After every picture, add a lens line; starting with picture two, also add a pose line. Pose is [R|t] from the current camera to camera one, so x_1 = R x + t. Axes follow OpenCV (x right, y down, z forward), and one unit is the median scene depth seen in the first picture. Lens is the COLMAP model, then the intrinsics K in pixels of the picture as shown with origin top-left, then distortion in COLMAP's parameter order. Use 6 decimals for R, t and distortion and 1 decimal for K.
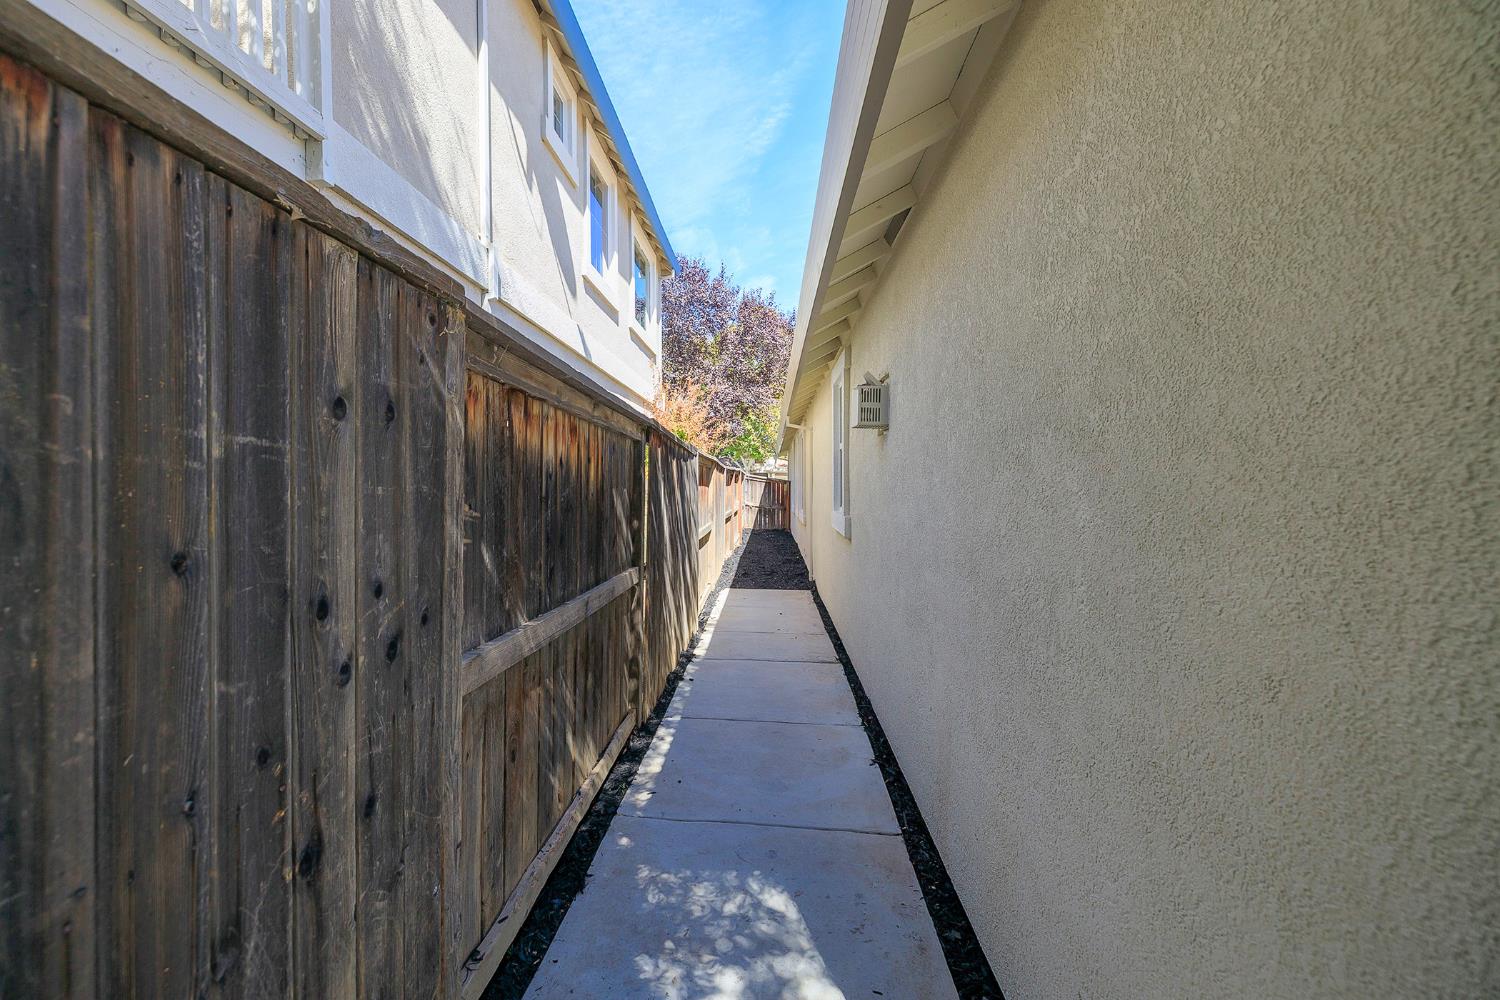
lens RADIAL K [[628.8, 0, 741.5], [0, 628.8, 492.0], [0, 0, 1]] dist [0.000903, -0.000267]
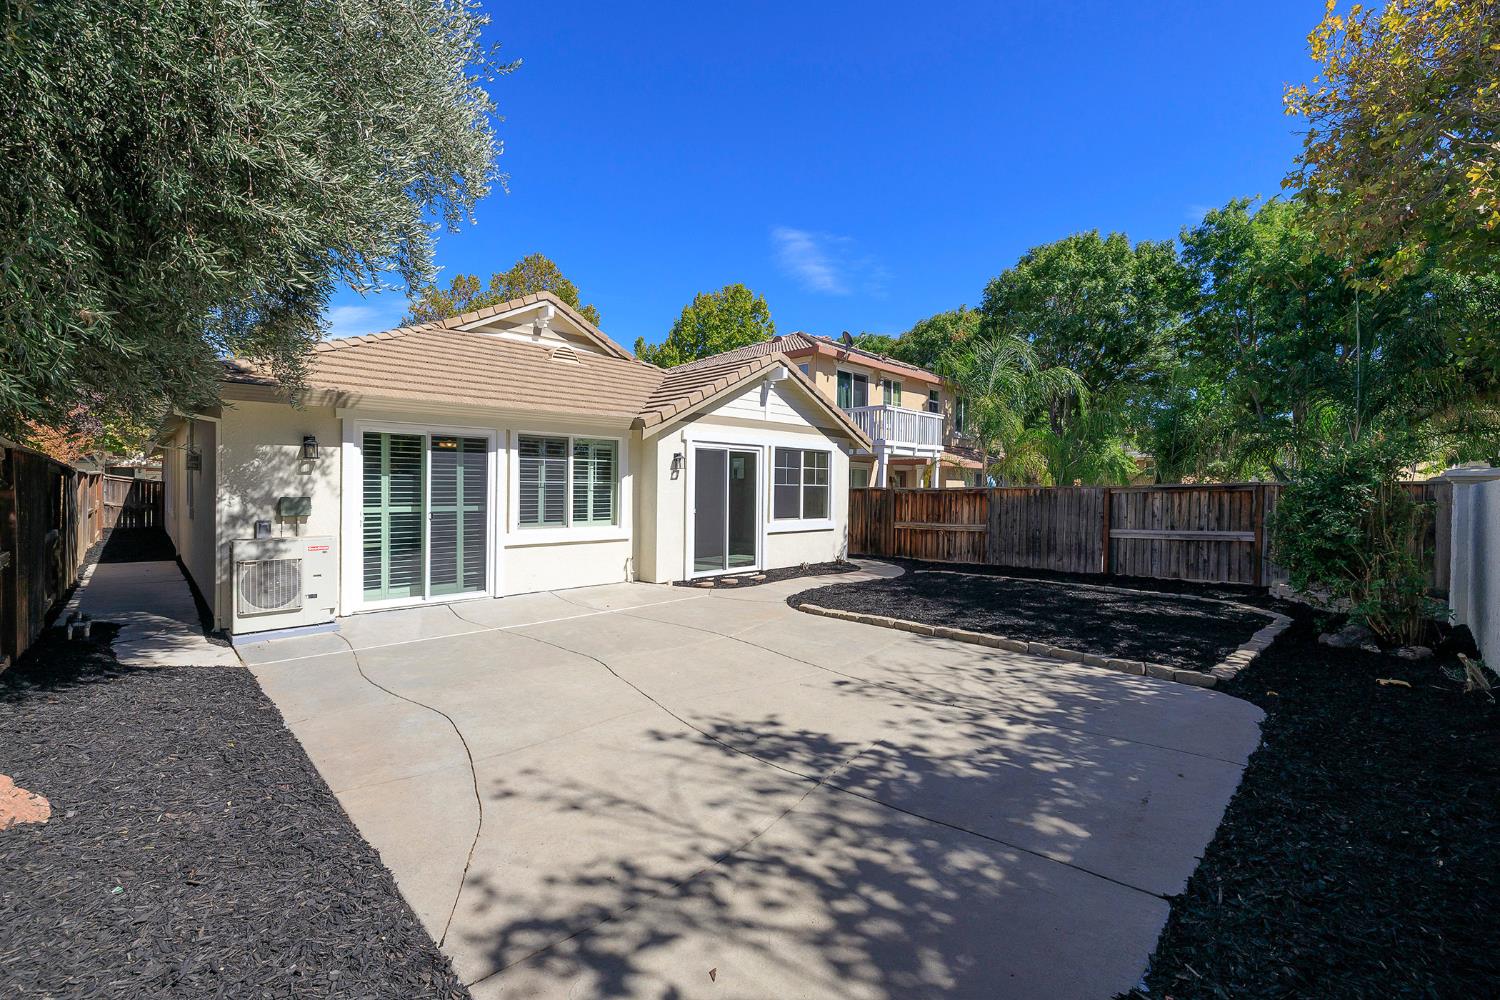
lens RADIAL K [[628.8, 0, 741.5], [0, 628.8, 492.0], [0, 0, 1]] dist [0.000903, -0.000267]
pose [[0.688966, 0.001843, 0.724791, -0.045256], [-0.002394, 0.999997, -0.000267, -0.007613], [-0.724789, -0.001552, 0.688969, -0.964547]]
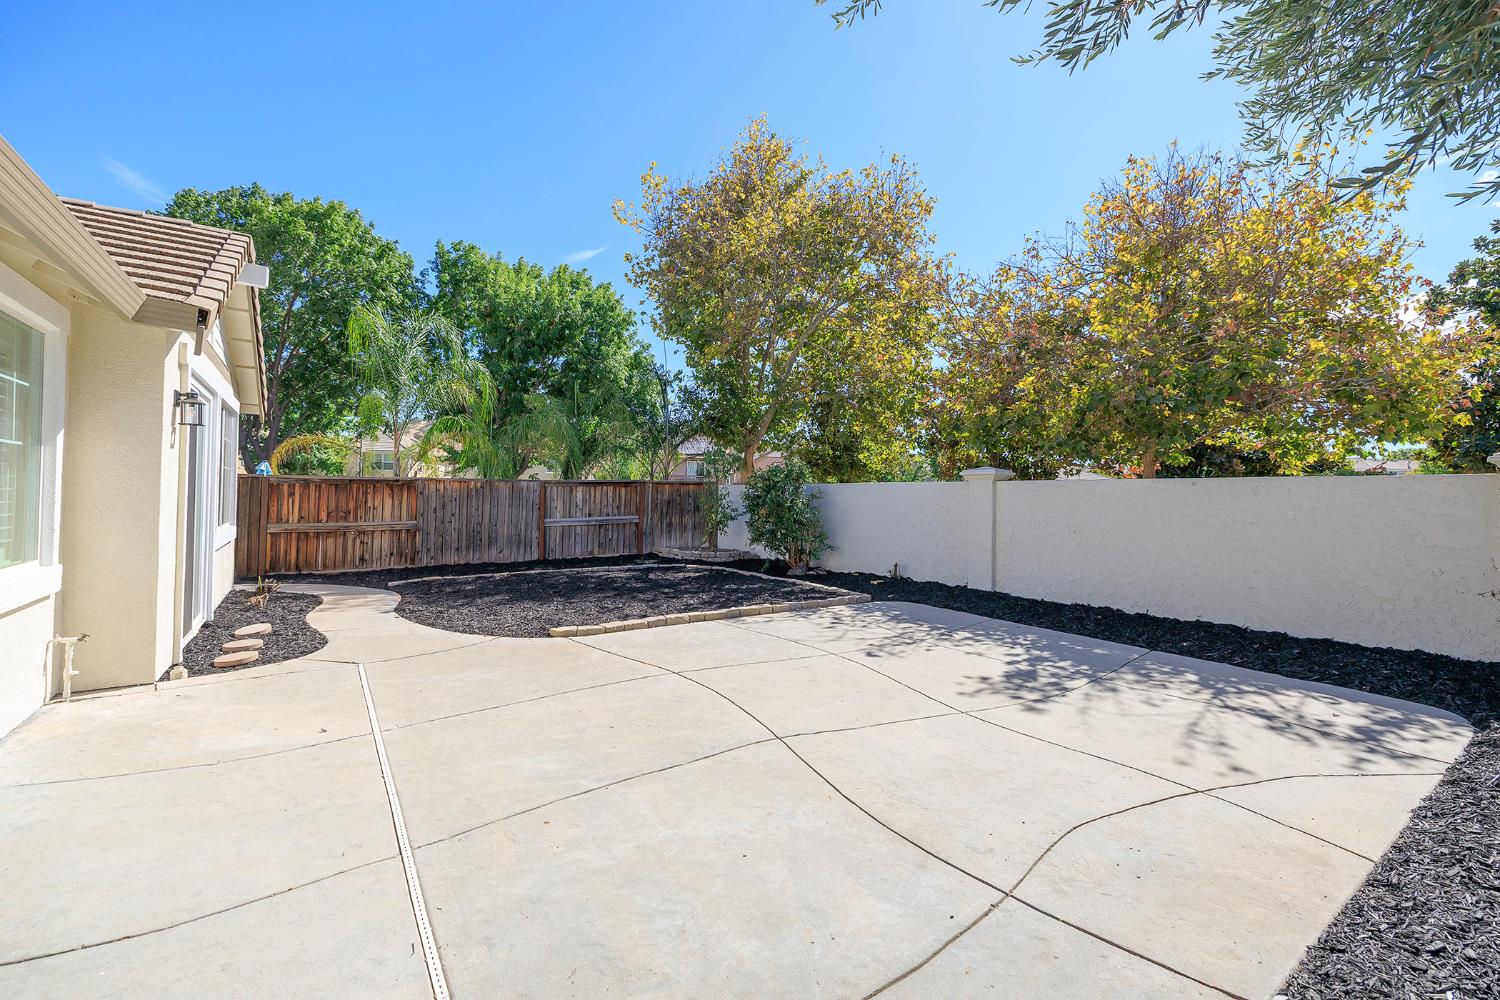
lens RADIAL K [[622.9, 0, 741.4], [0, 622.9, 492.7], [0, 0, 1]] dist [0.000212, -0.005829]
pose [[-0.596673, -0.007360, 0.802451, 0.029469], [-0.014095, 0.999900, -0.001309, 0.008092], [-0.802360, -0.012092, -0.596717, 0.330043]]
